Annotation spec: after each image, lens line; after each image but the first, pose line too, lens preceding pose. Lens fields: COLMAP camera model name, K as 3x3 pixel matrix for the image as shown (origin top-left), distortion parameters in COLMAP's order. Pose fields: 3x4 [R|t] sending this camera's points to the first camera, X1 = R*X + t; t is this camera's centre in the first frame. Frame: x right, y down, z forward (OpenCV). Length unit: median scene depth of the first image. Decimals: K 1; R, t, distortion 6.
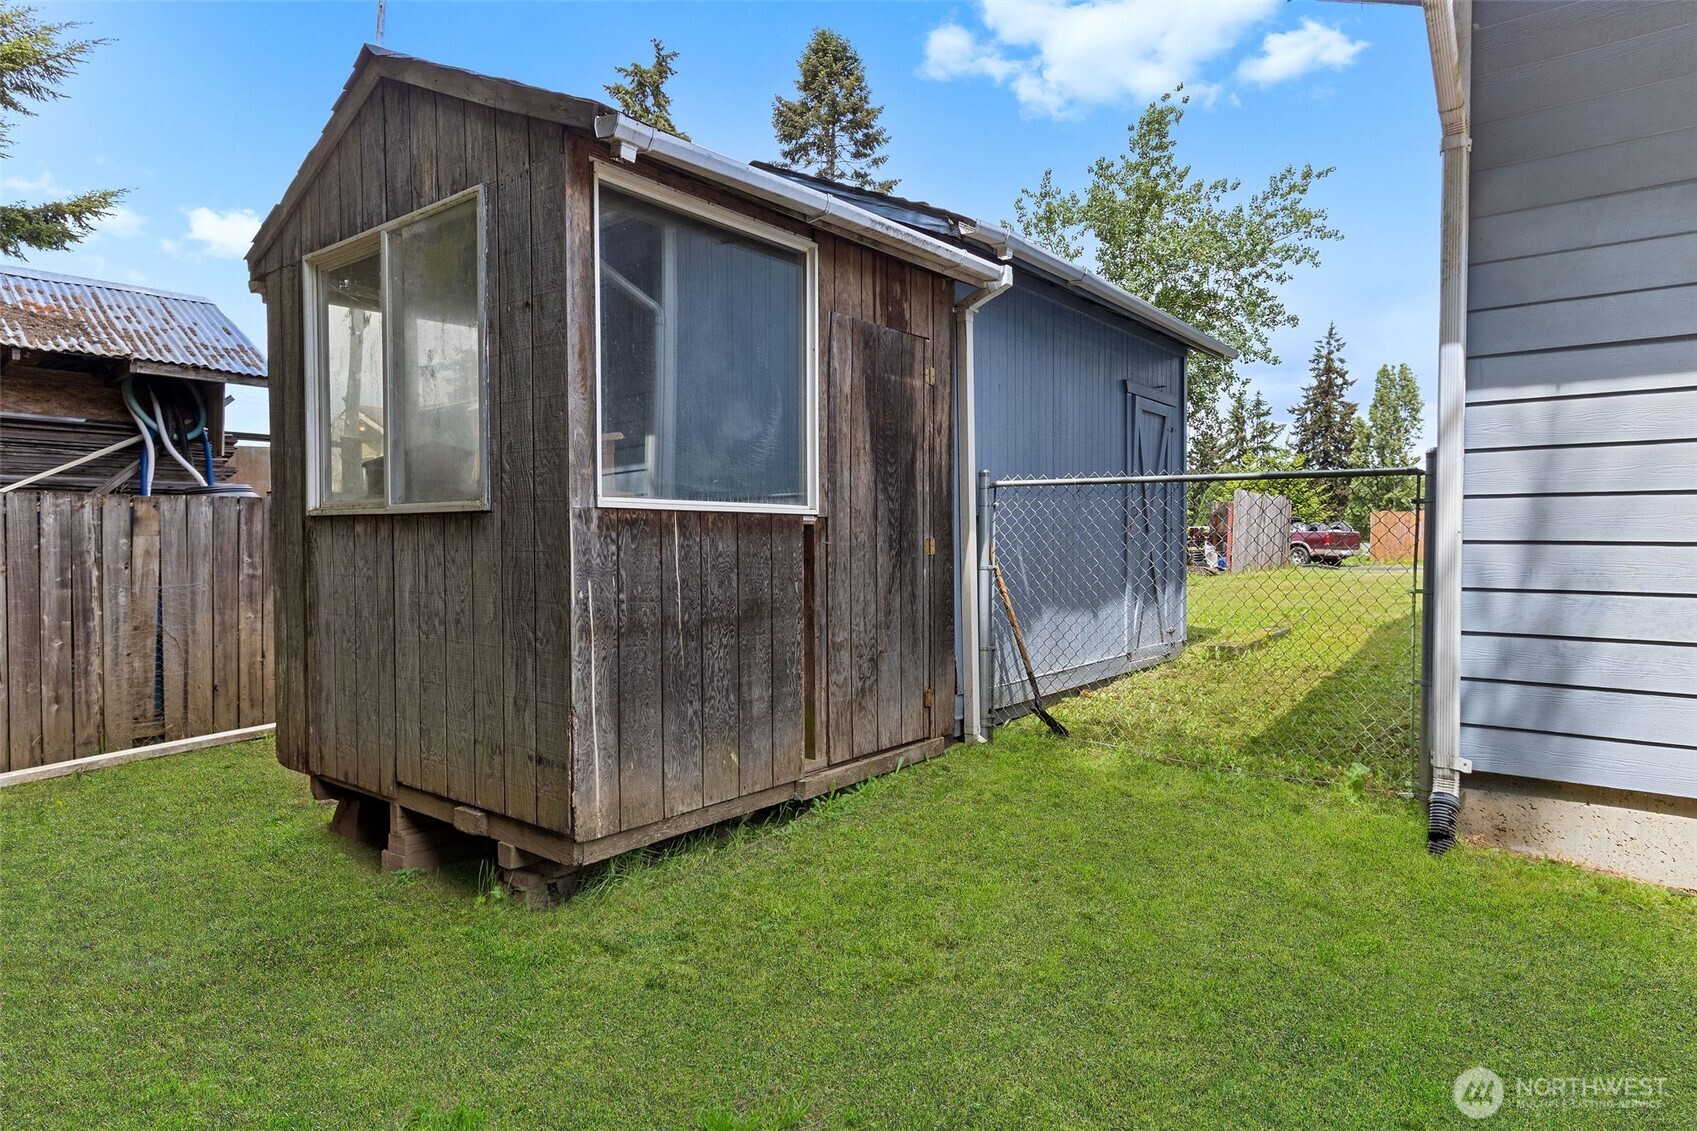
lens RADIAL K [[976.7, 0, 847.3], [0, 976.7, 542.5], [0, 0, 1]] dist [0.000965, 0.000542]
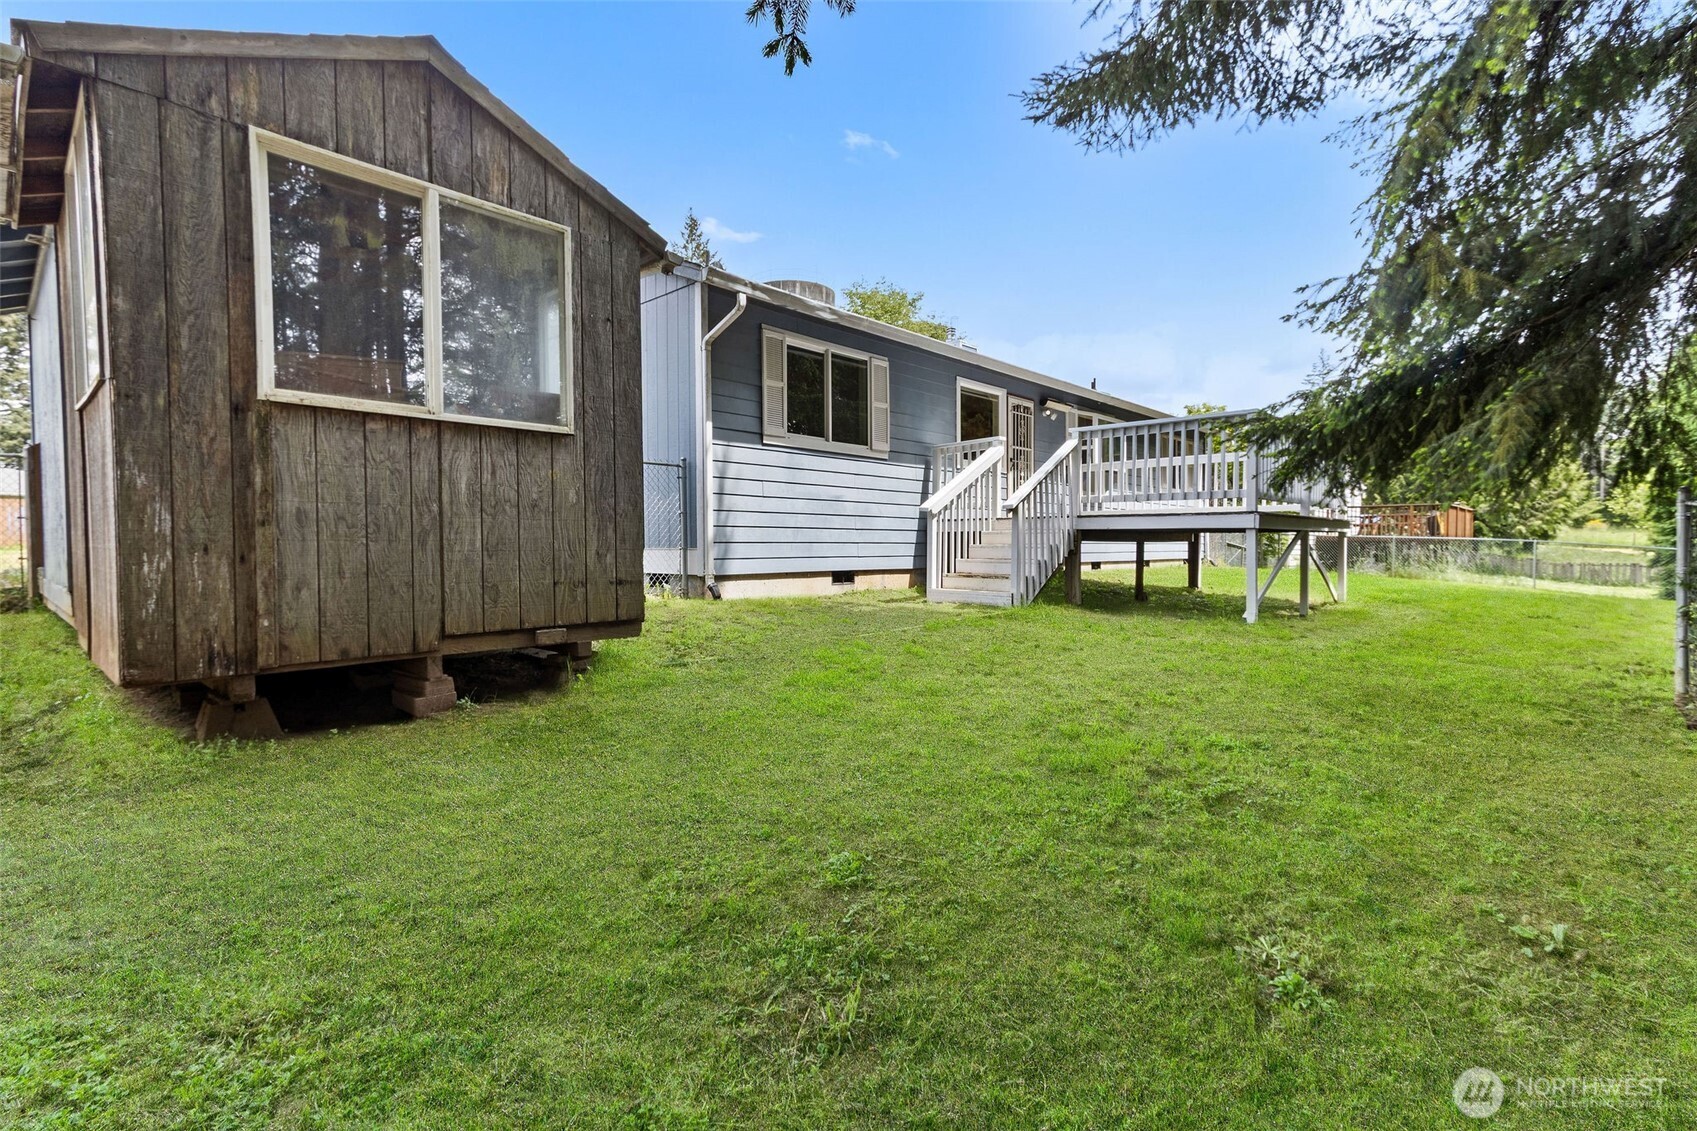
lens RADIAL K [[782.1, 0, 850.6], [0, 782.1, 541.7], [0, 0, 1]] dist [0.017660, -0.000354]
pose [[0.068268, -0.003743, 0.997660, -1.608096], [0.004044, 0.999986, 0.003475, 0.138026], [-0.997659, 0.003798, 0.068282, 0.461407]]
